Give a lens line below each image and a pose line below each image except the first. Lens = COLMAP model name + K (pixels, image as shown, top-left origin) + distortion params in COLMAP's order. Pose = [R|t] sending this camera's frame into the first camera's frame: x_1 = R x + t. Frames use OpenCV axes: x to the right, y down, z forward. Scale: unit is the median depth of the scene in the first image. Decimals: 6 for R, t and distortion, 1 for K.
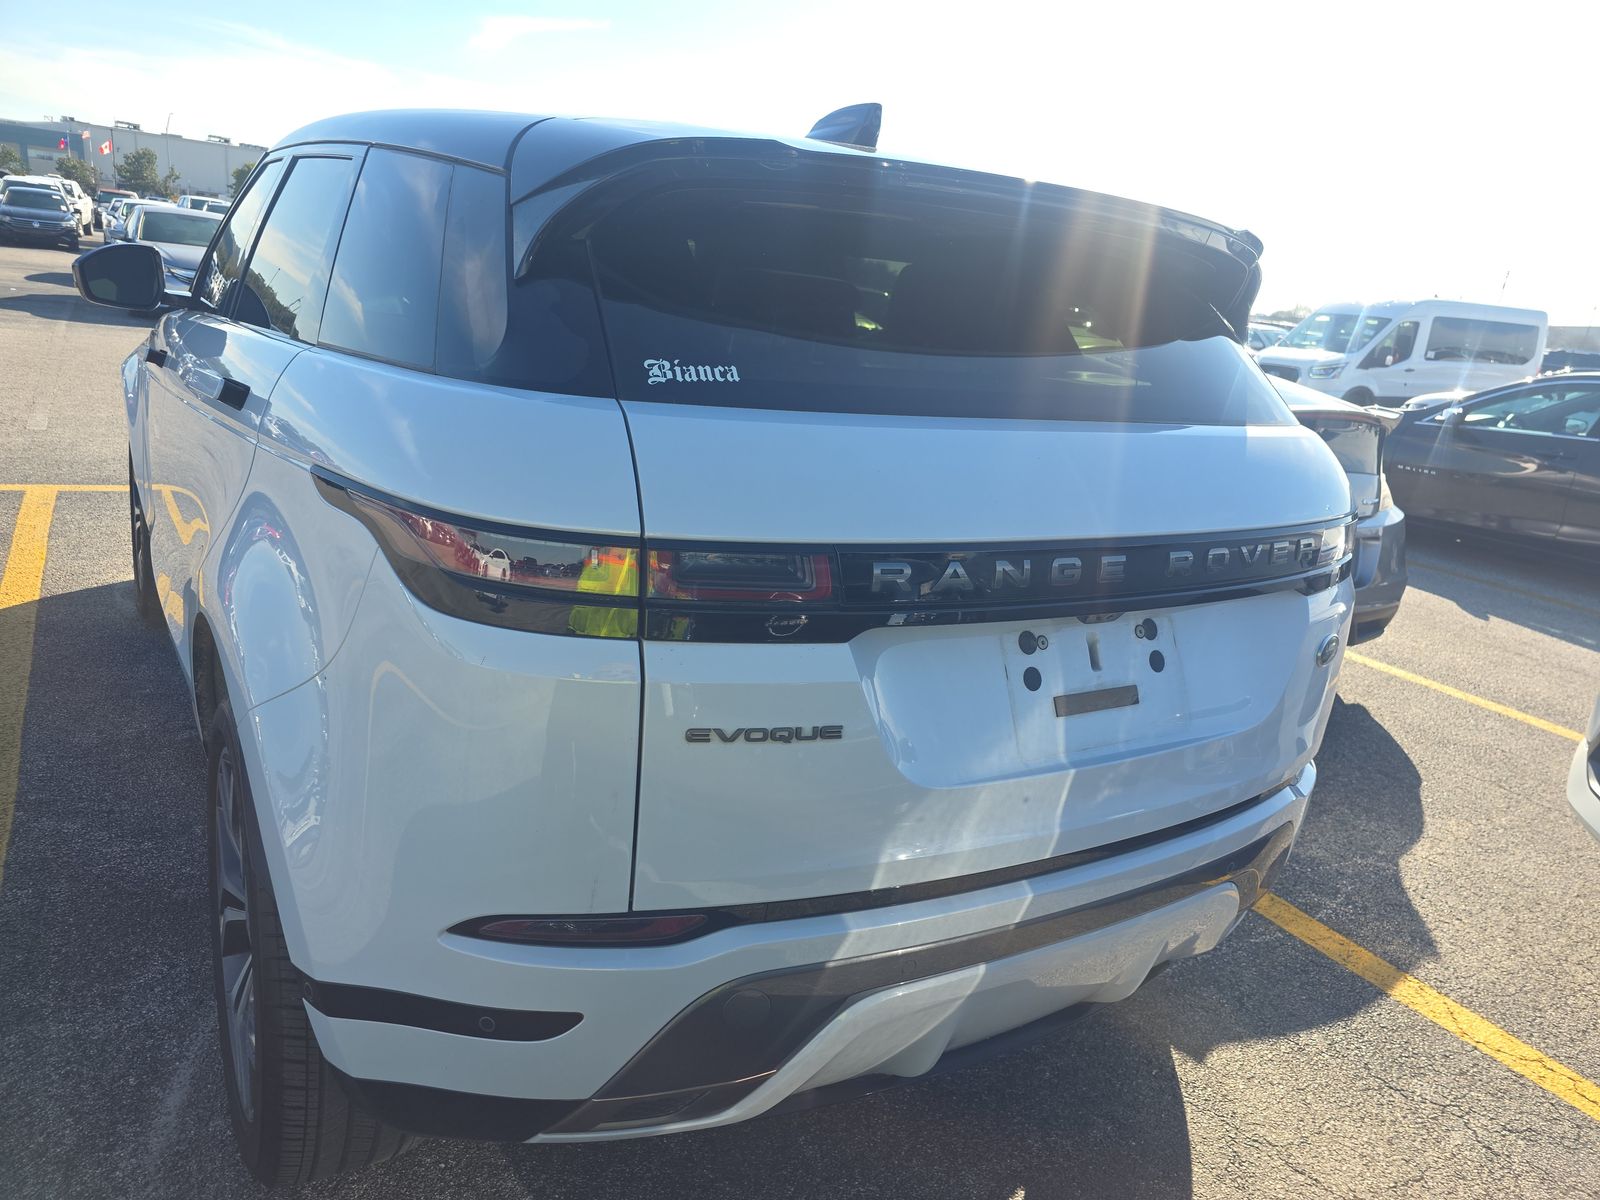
lens RADIAL K [[1191.8, 0, 804.9], [0, 1191.8, 632.4], [0, 0, 1]] dist [0.098773, -0.123846]
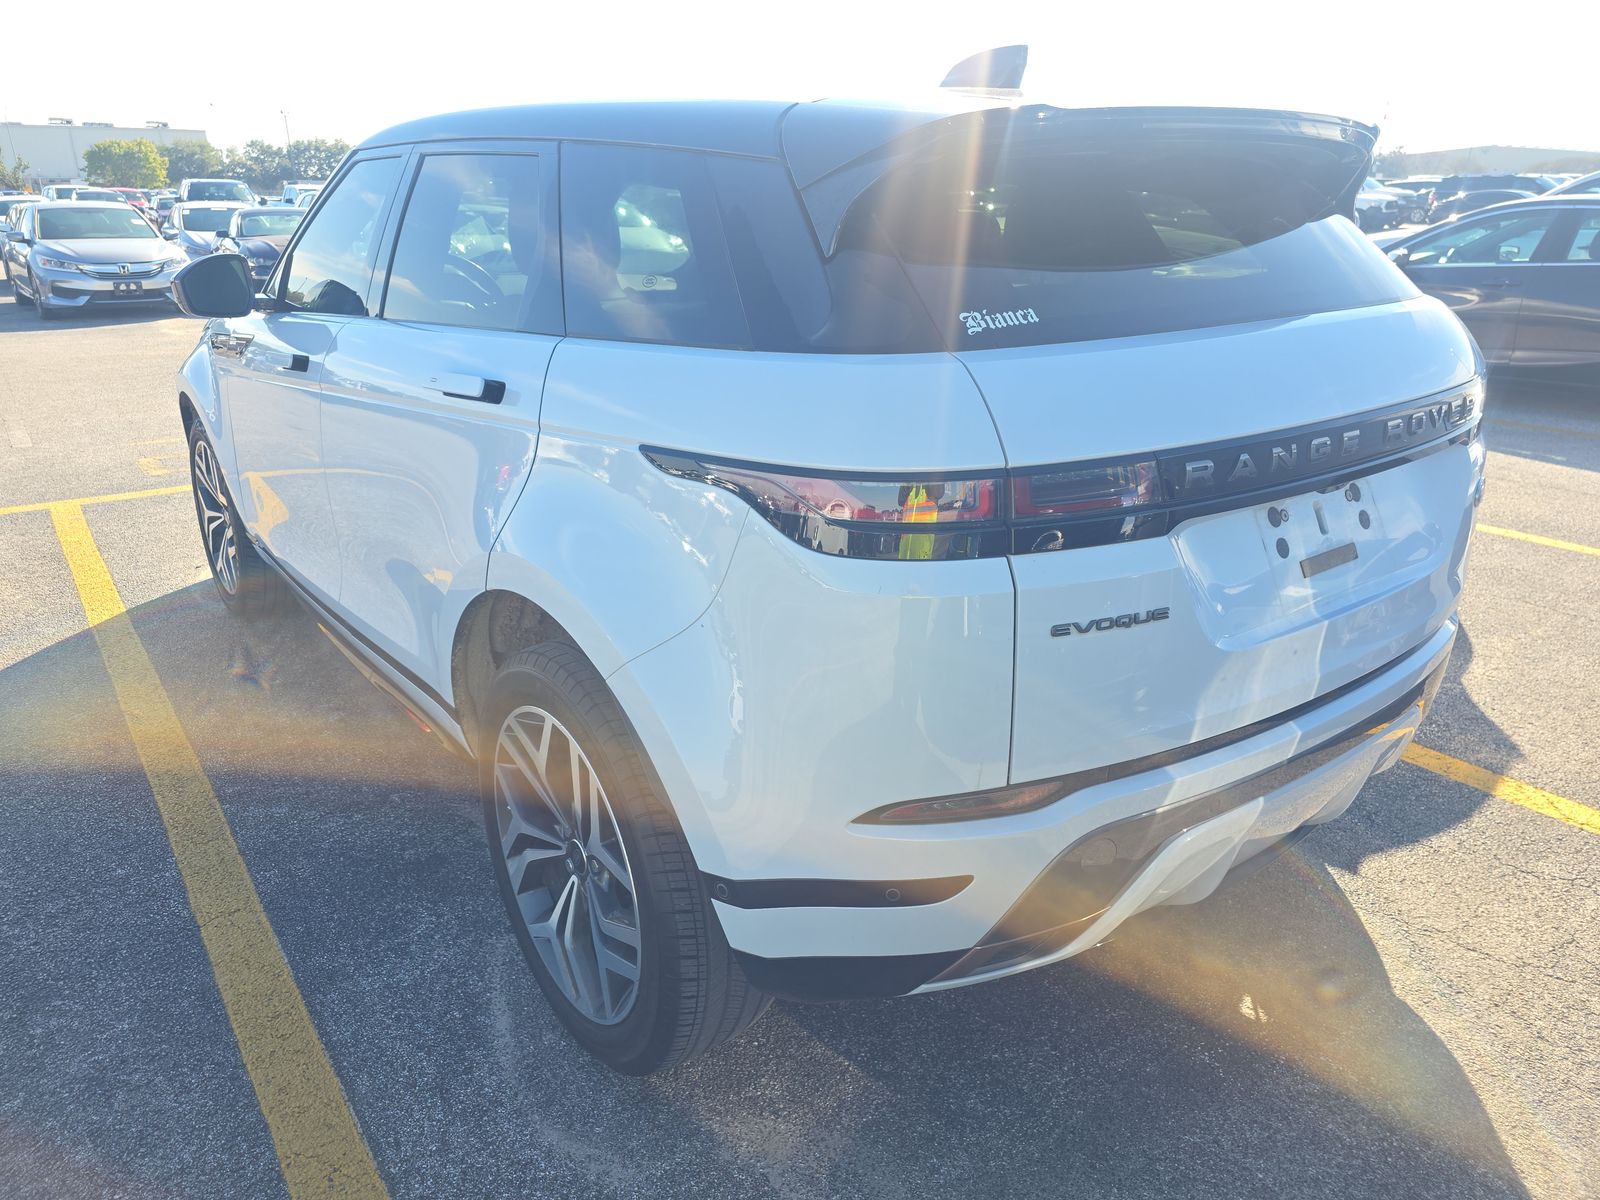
lens RADIAL K [[1185.7, 0, 804.7], [0, 1185.7, 622.7], [0, 0, 1]] dist [0.065521, -0.080020]
pose [[0.990618, -0.133071, 0.031117, -0.204891], [0.130876, 0.989312, 0.064295, -0.016003], [-0.039340, -0.059619, 0.997446, -0.085689]]
